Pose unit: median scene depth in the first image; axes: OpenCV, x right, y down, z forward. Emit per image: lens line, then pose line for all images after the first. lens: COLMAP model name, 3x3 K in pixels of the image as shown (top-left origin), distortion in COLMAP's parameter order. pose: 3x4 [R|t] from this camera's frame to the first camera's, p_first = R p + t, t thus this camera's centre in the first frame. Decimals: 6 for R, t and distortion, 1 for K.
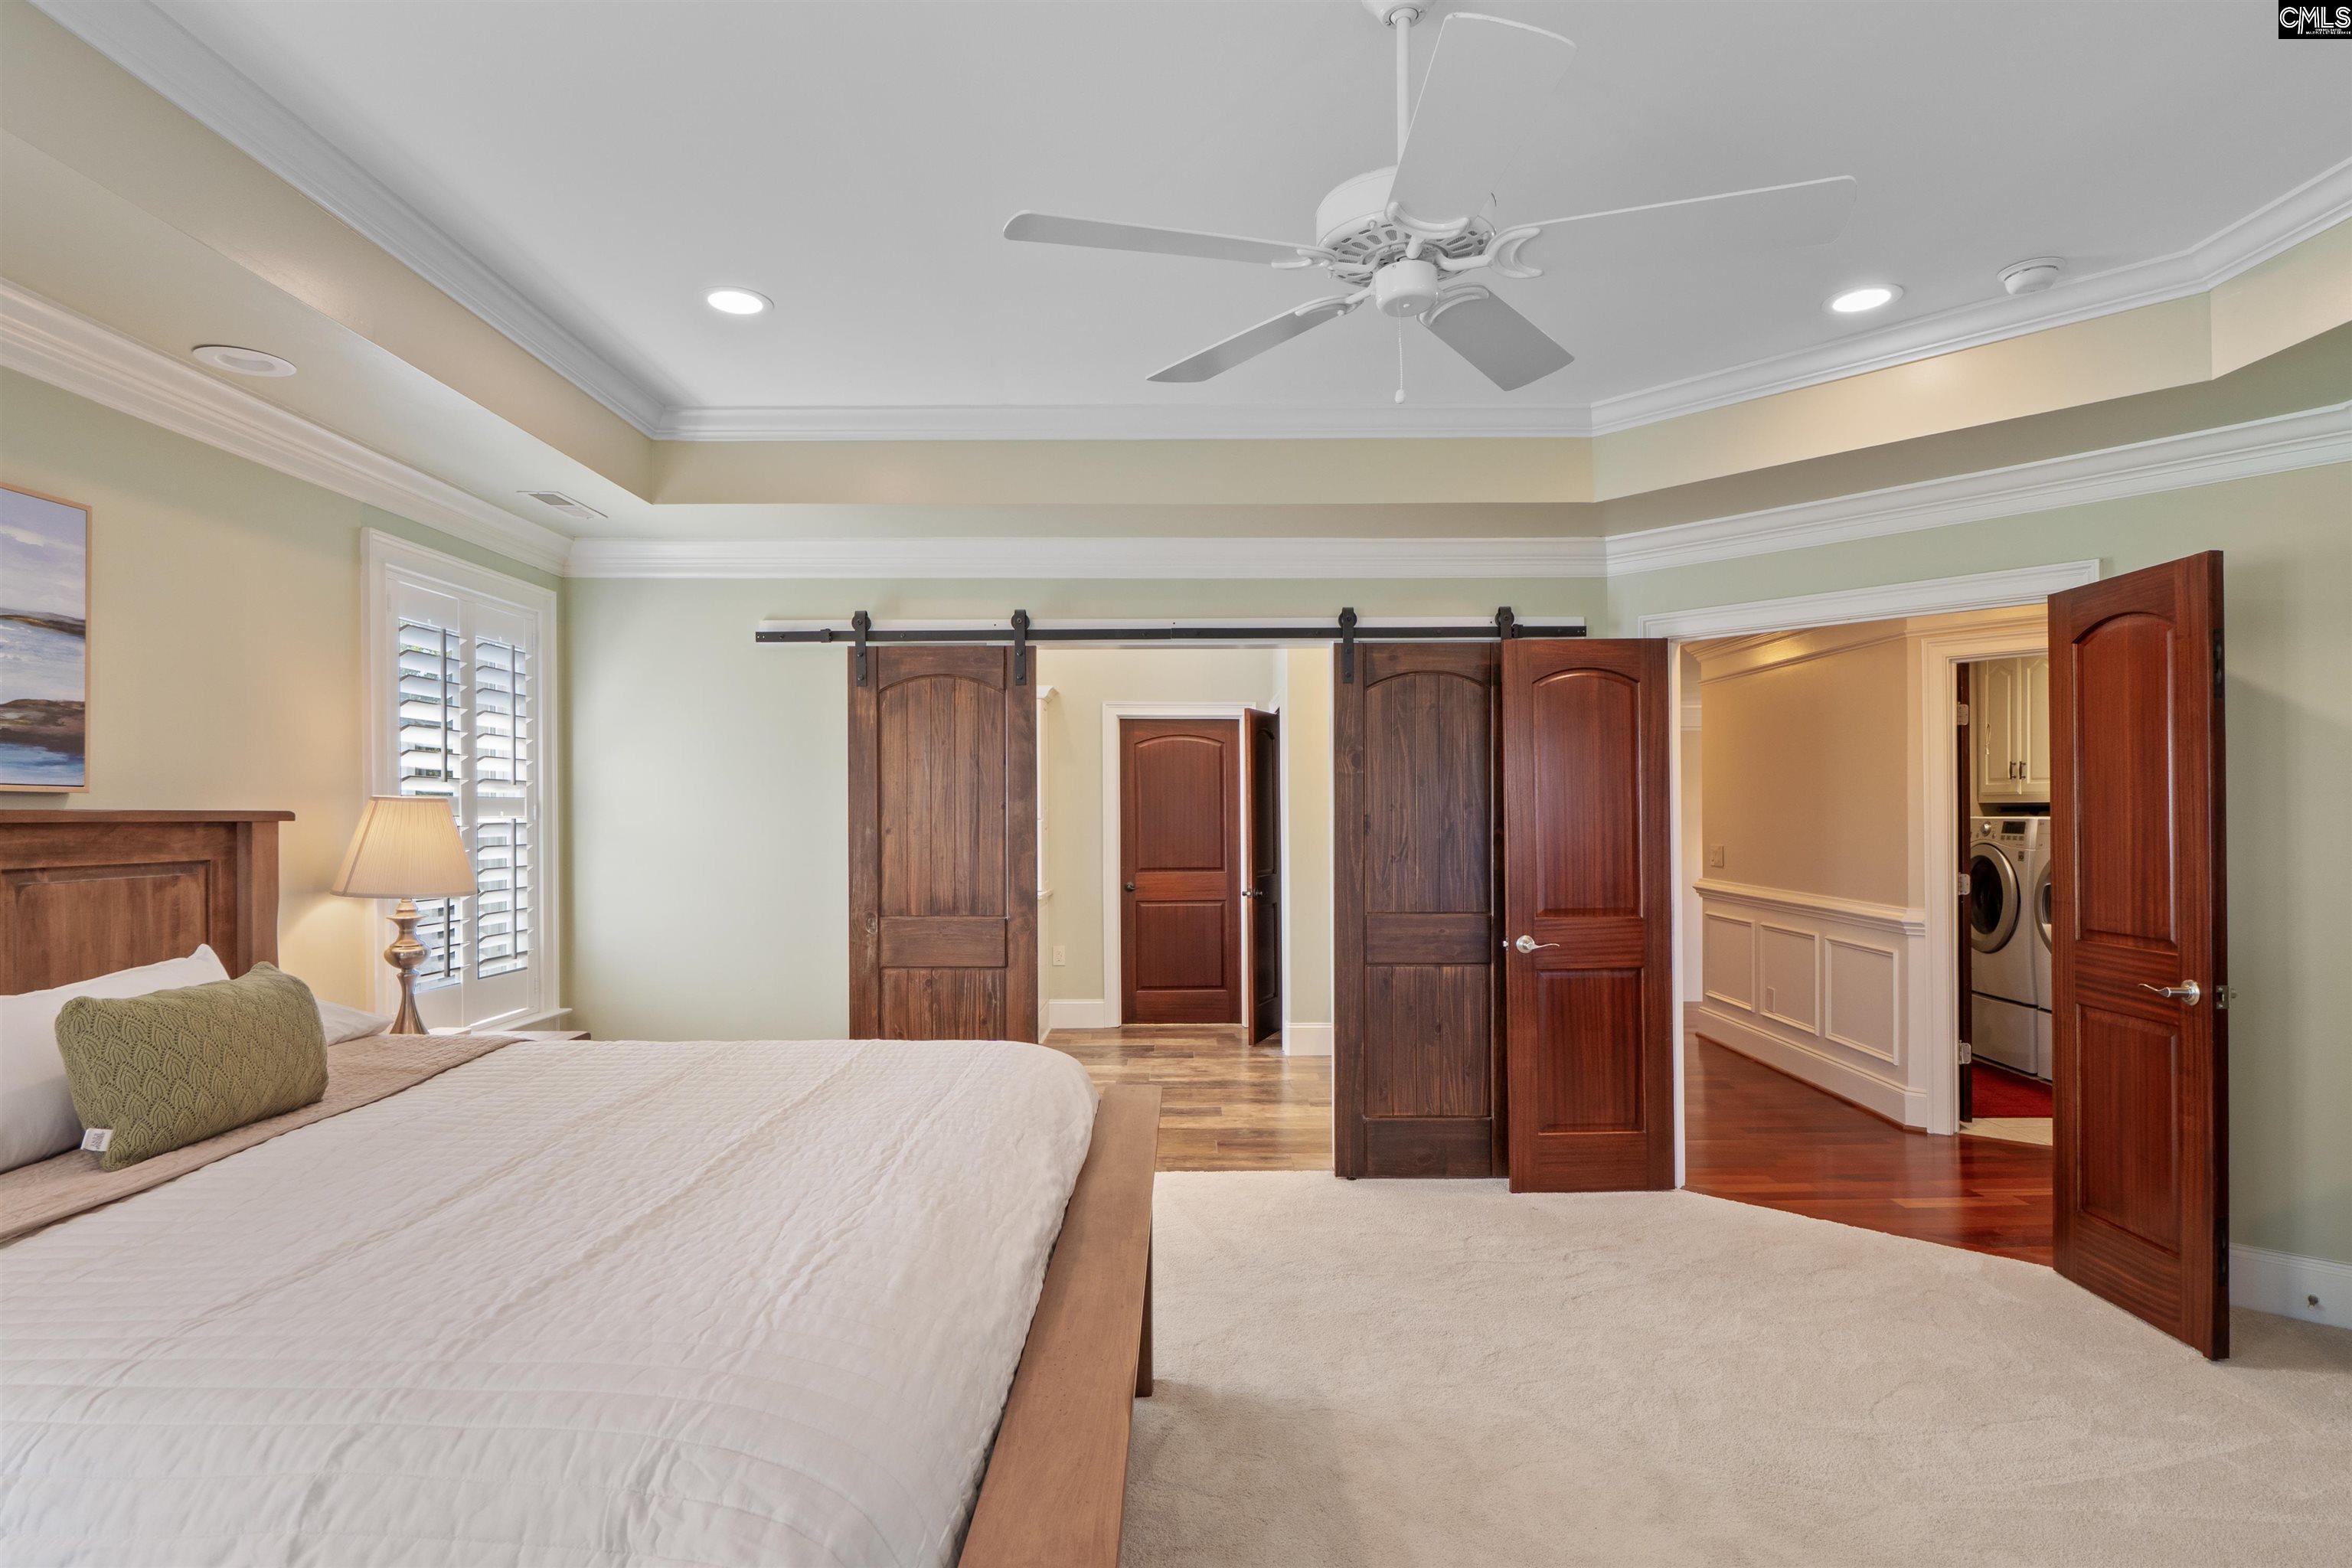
lens RADIAL K [[1228.5, 0, 1191.0], [0, 1228.5, 811.8], [0, 0, 1]] dist [-0.010645, -0.002374]
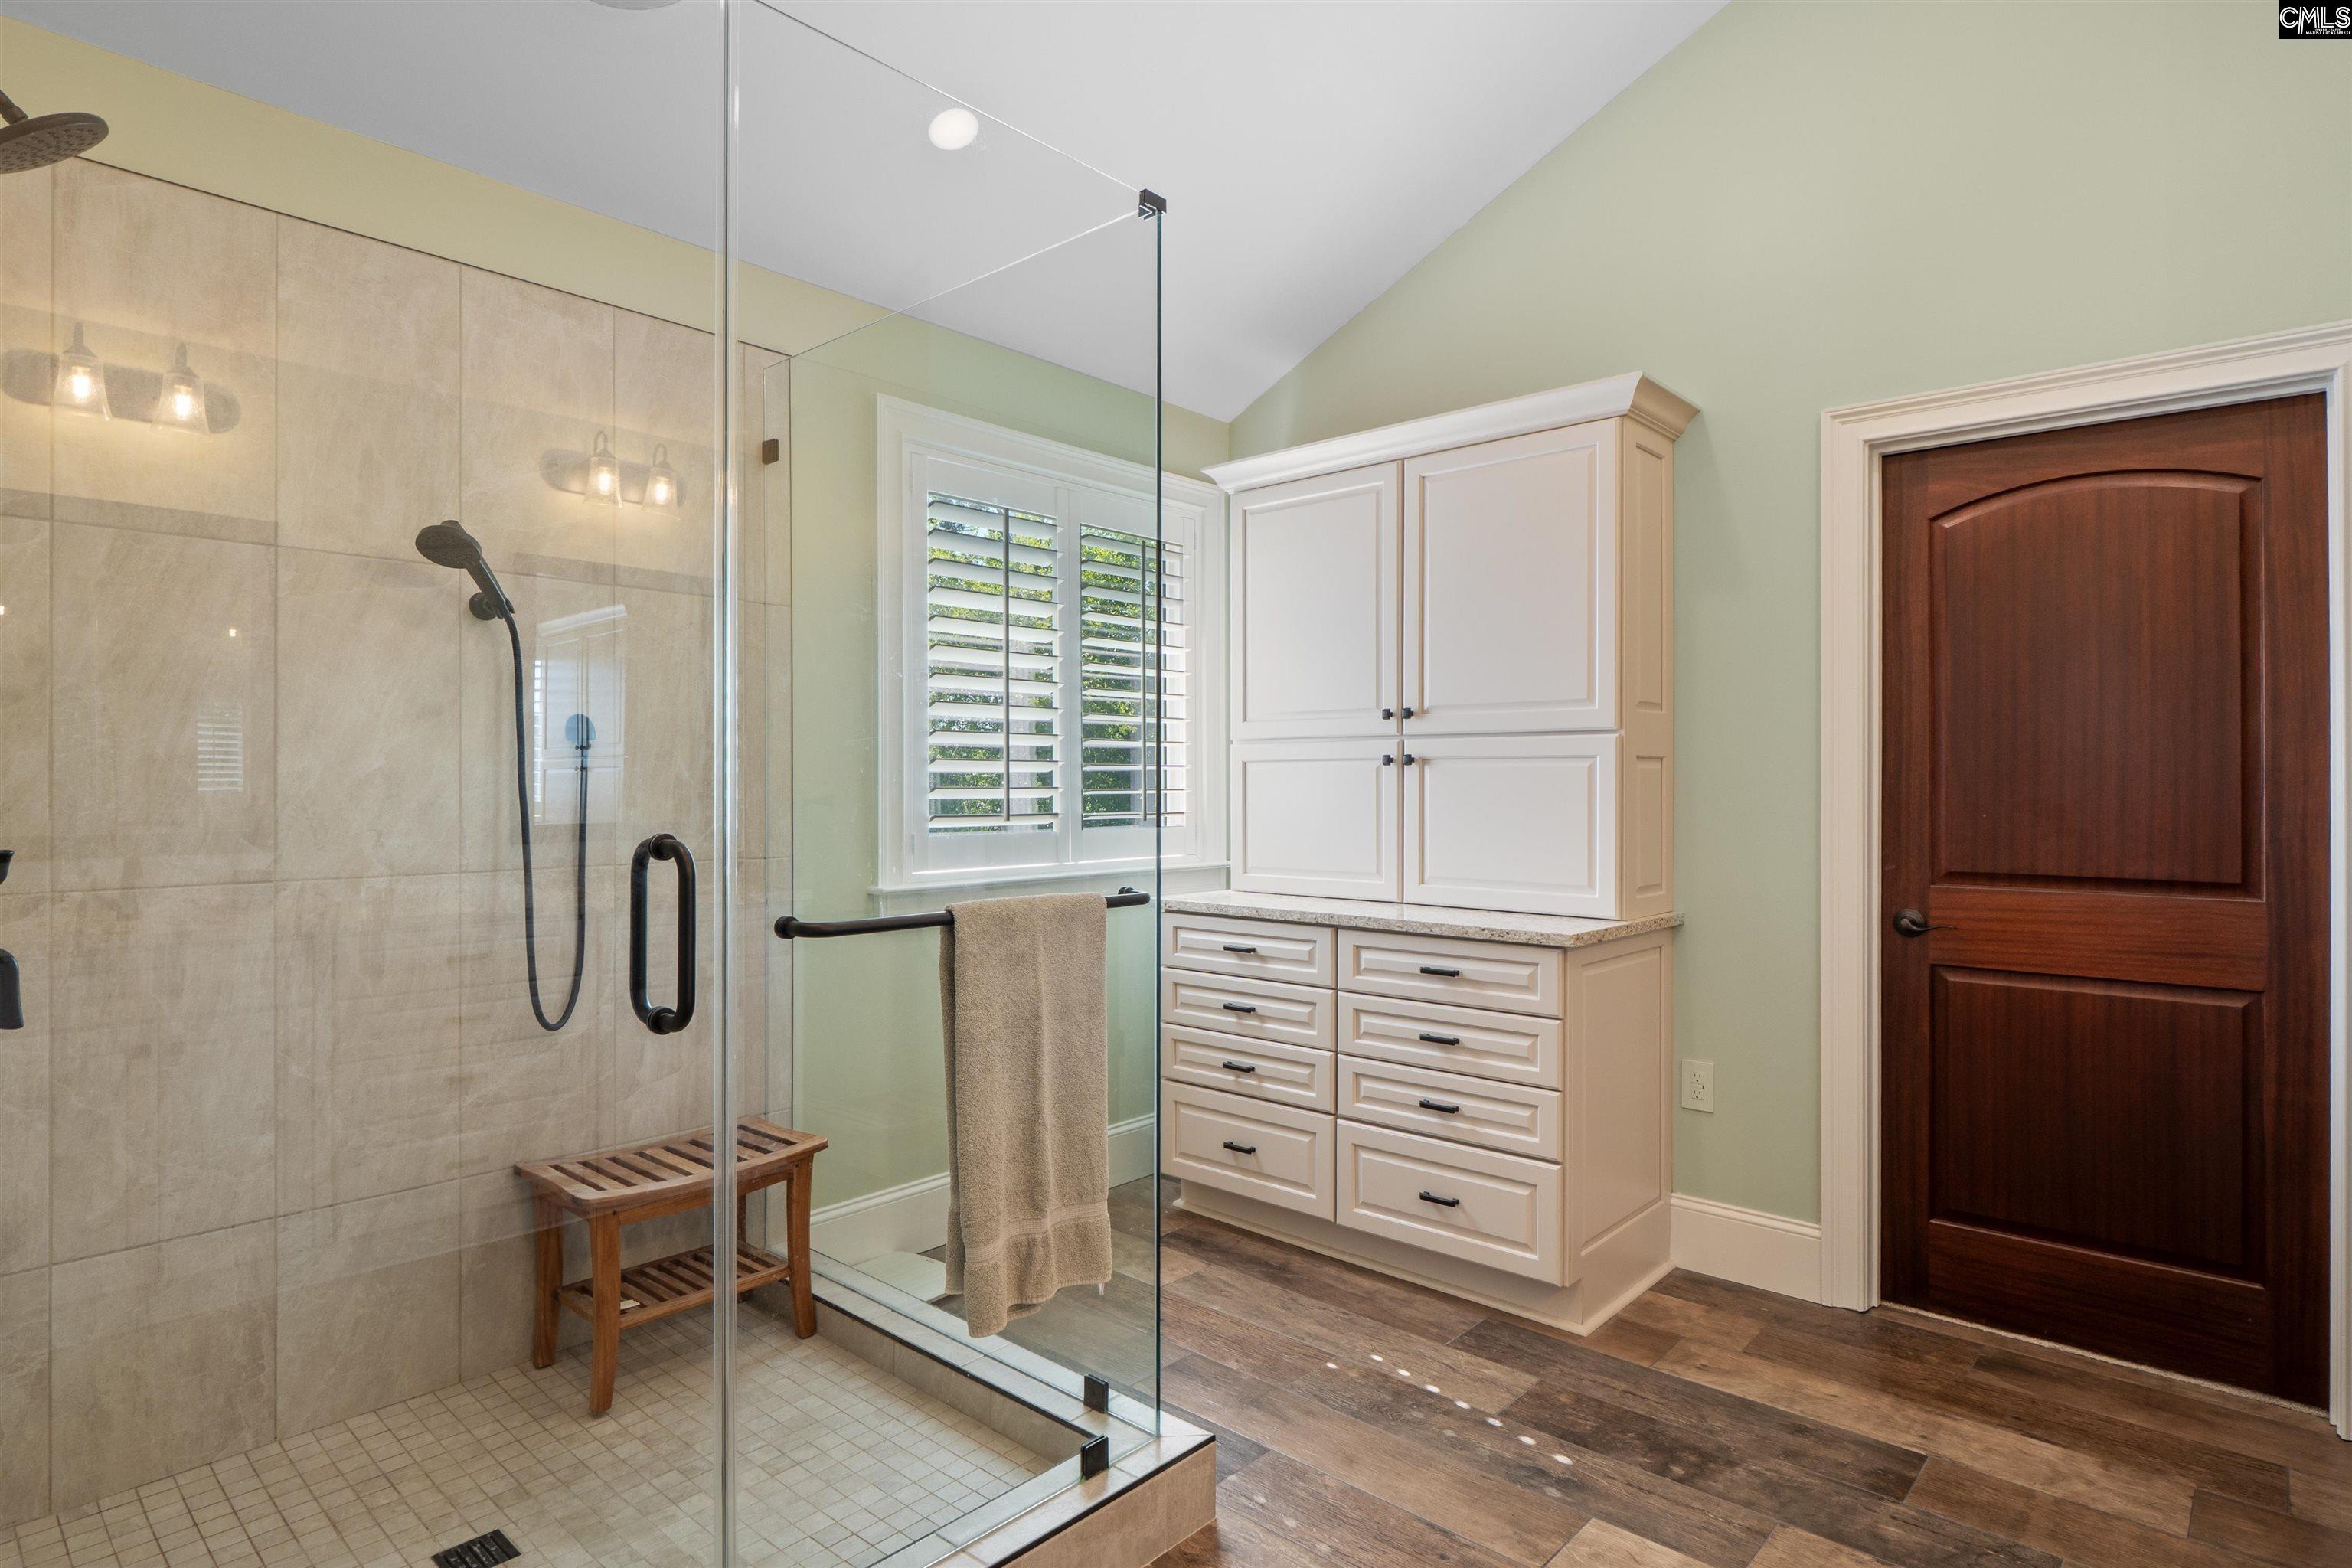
lens RADIAL K [[1228.5, 0, 1187.4], [0, 1228.5, 780.3], [0, 0, 1]] dist [-0.010645, -0.002374]
pose [[0.740962, 0.005387, -0.671525, 0.033374], [-0.003397, 0.999985, 0.004274, 0.019203], [0.671538, -0.000886, 0.740970, 0.602037]]
